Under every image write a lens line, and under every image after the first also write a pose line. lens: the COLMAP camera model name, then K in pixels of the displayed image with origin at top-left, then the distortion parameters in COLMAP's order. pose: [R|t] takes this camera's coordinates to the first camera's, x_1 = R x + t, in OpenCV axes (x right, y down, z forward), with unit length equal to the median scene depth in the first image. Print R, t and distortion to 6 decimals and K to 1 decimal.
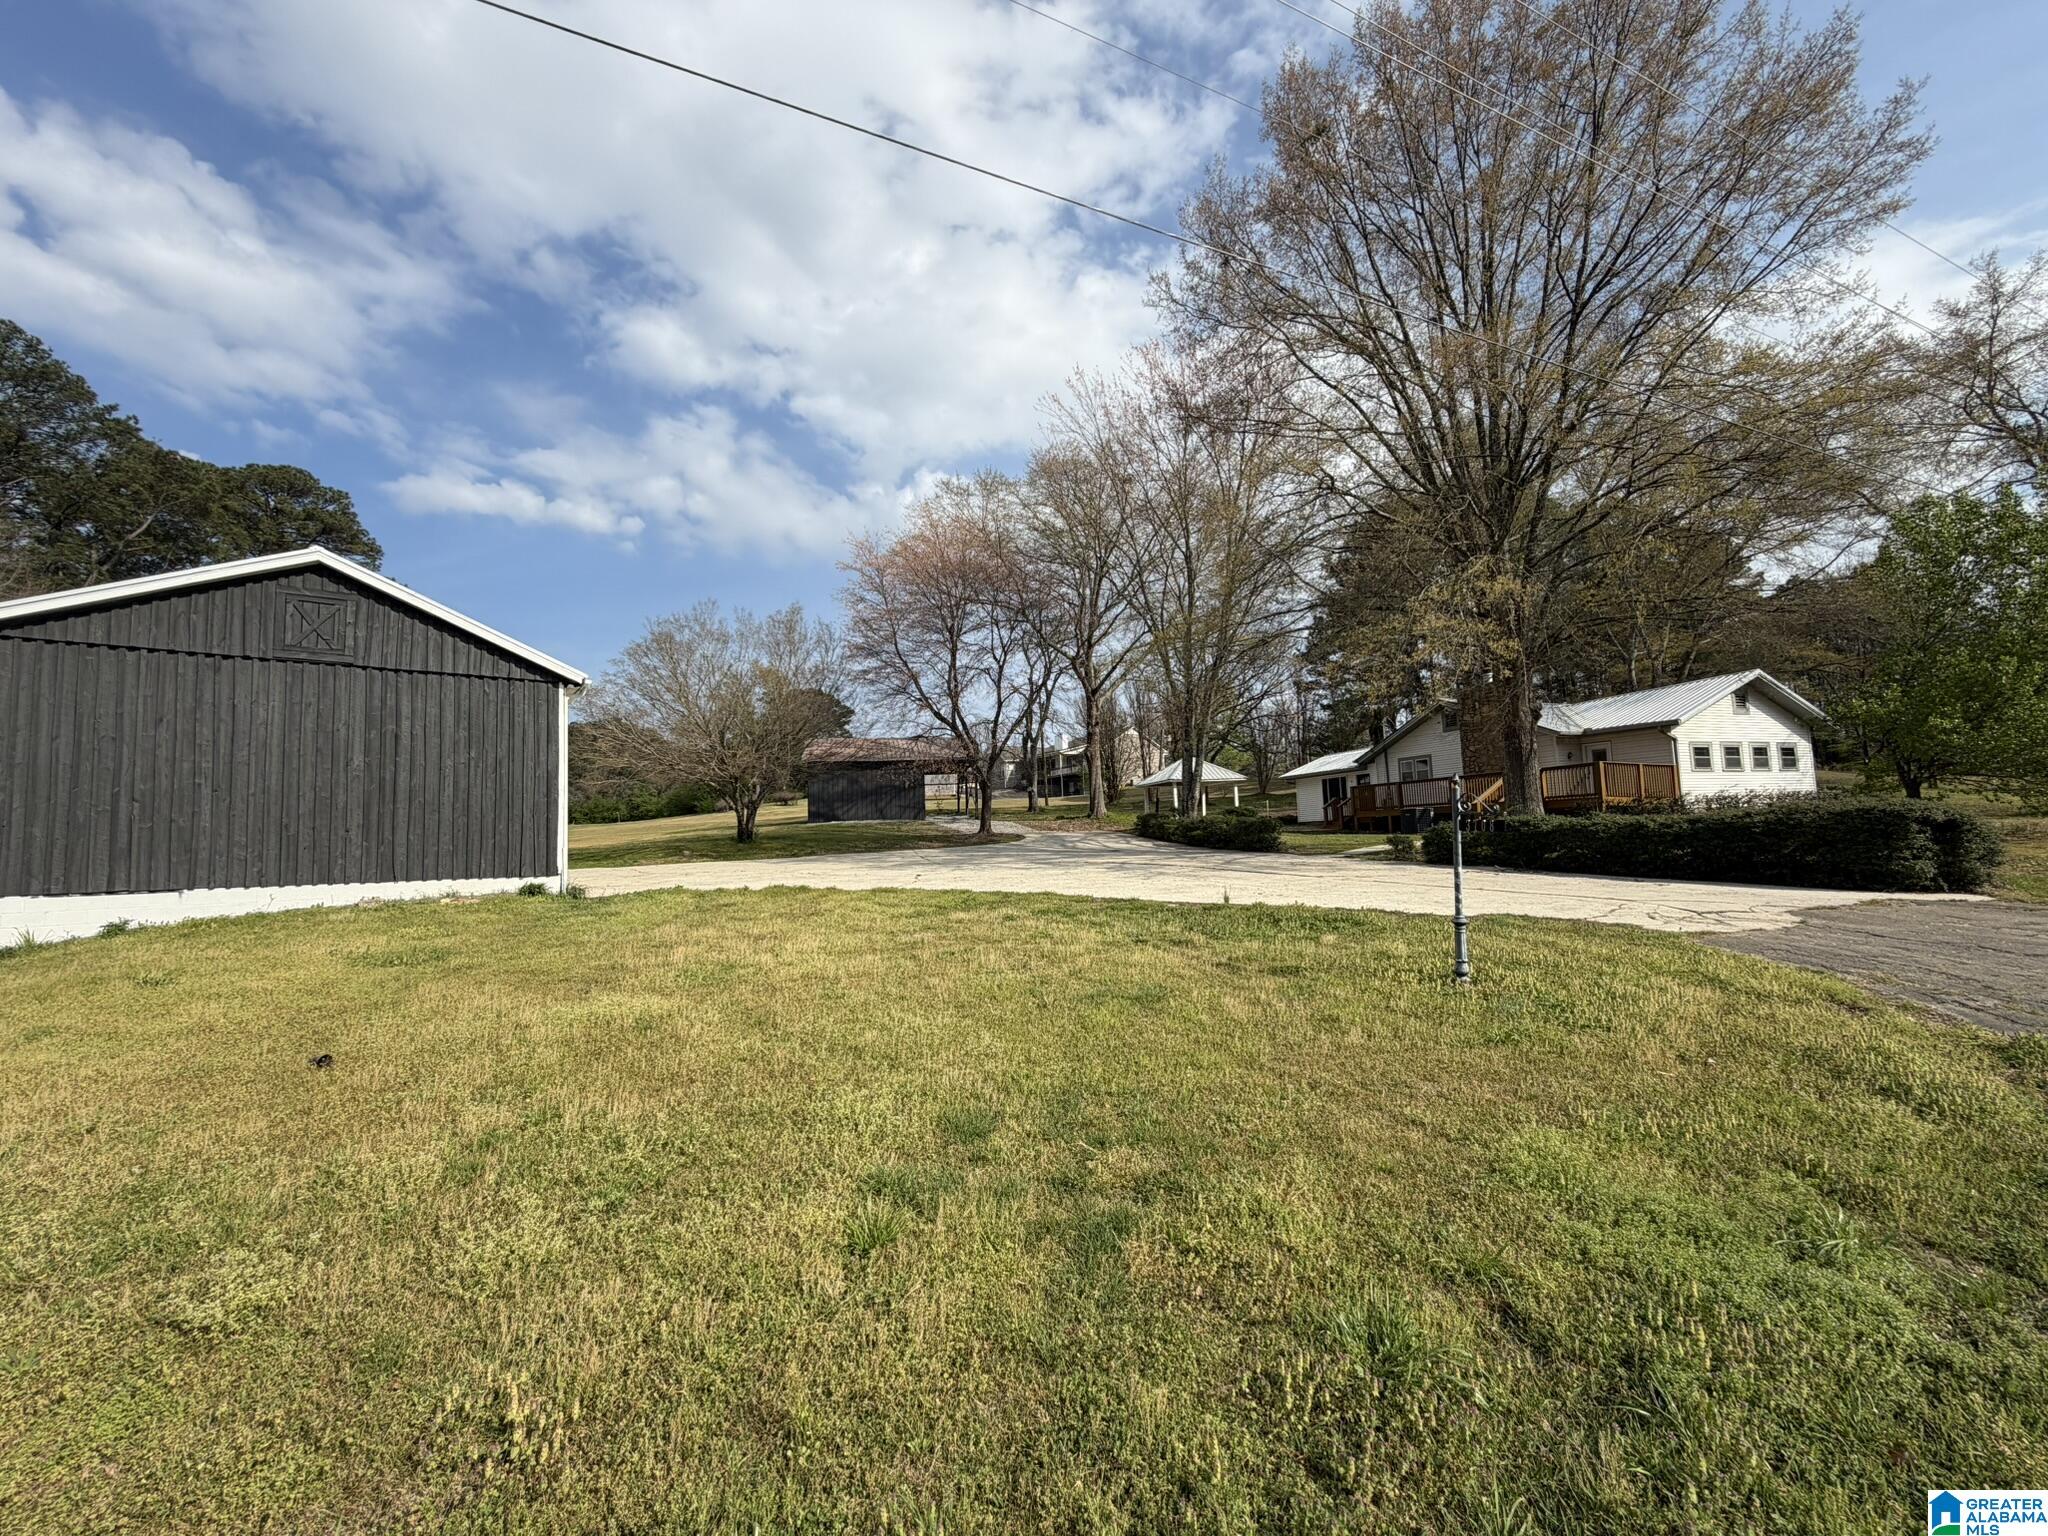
lens RADIAL K [[820.2, 0, 1024.0], [0, 820.2, 768.0], [0, 0, 1]] dist [-0.003093, 0.000246]
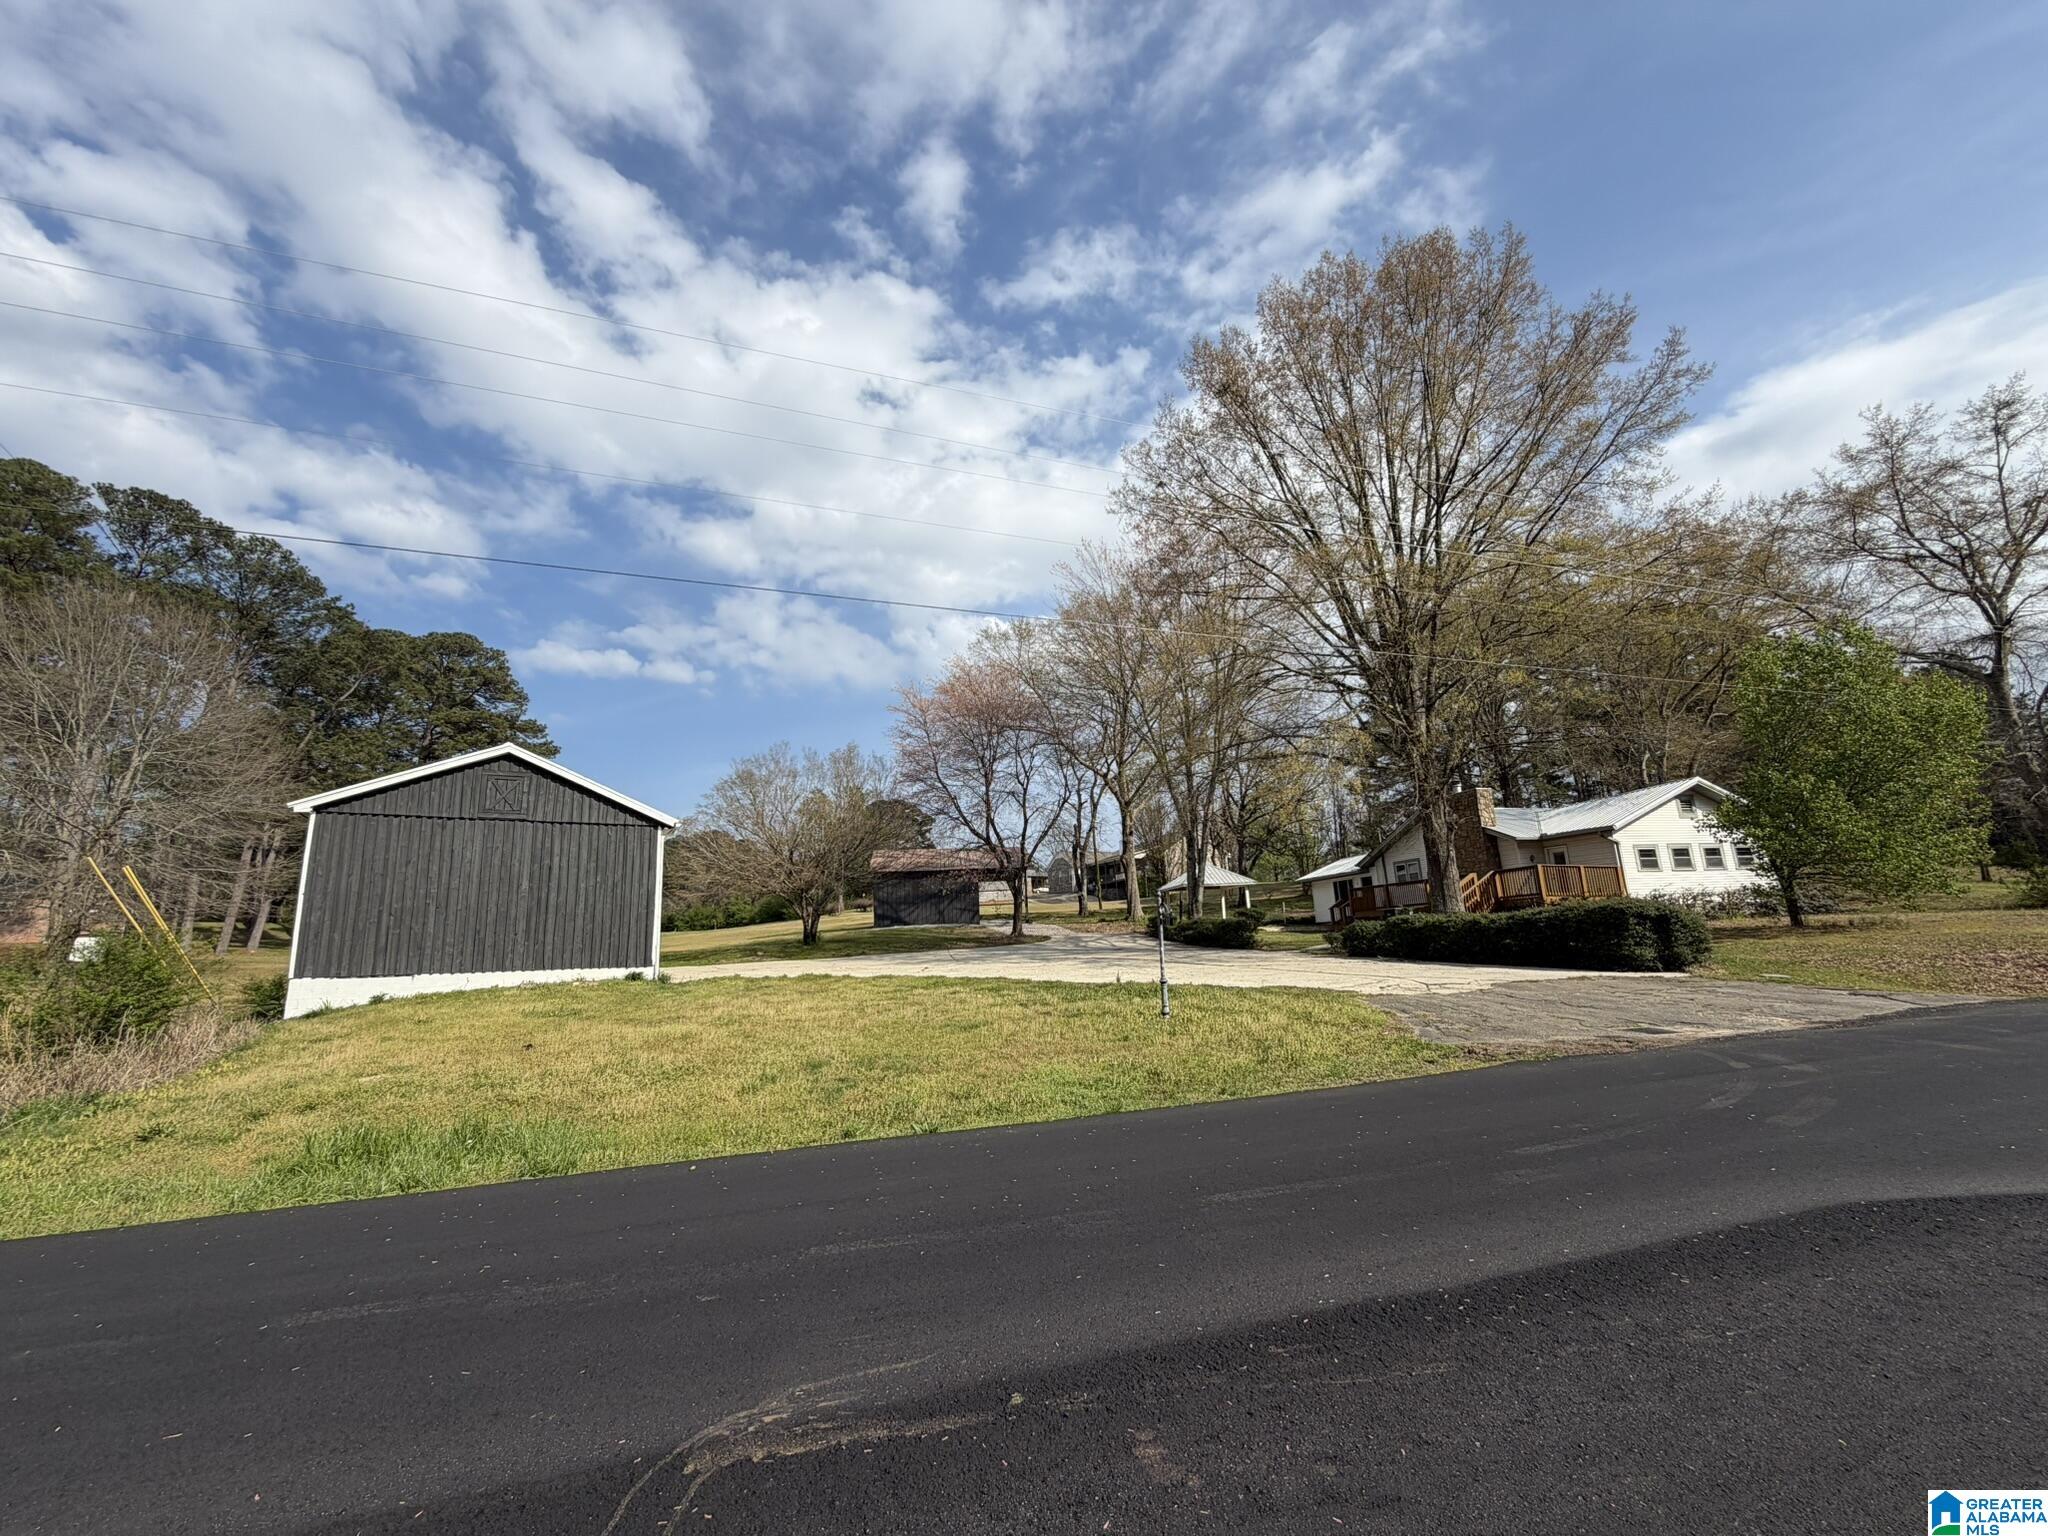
lens RADIAL K [[825.3, 0, 1024.0], [0, 825.3, 768.0], [0, 0, 1]] dist [0.000698, -0.000180]
pose [[0.993777, -0.029925, -0.107293, 0.117207], [0.016460, 0.992115, -0.124247, -0.009536], [0.110165, 0.121708, 0.986433, -0.188967]]
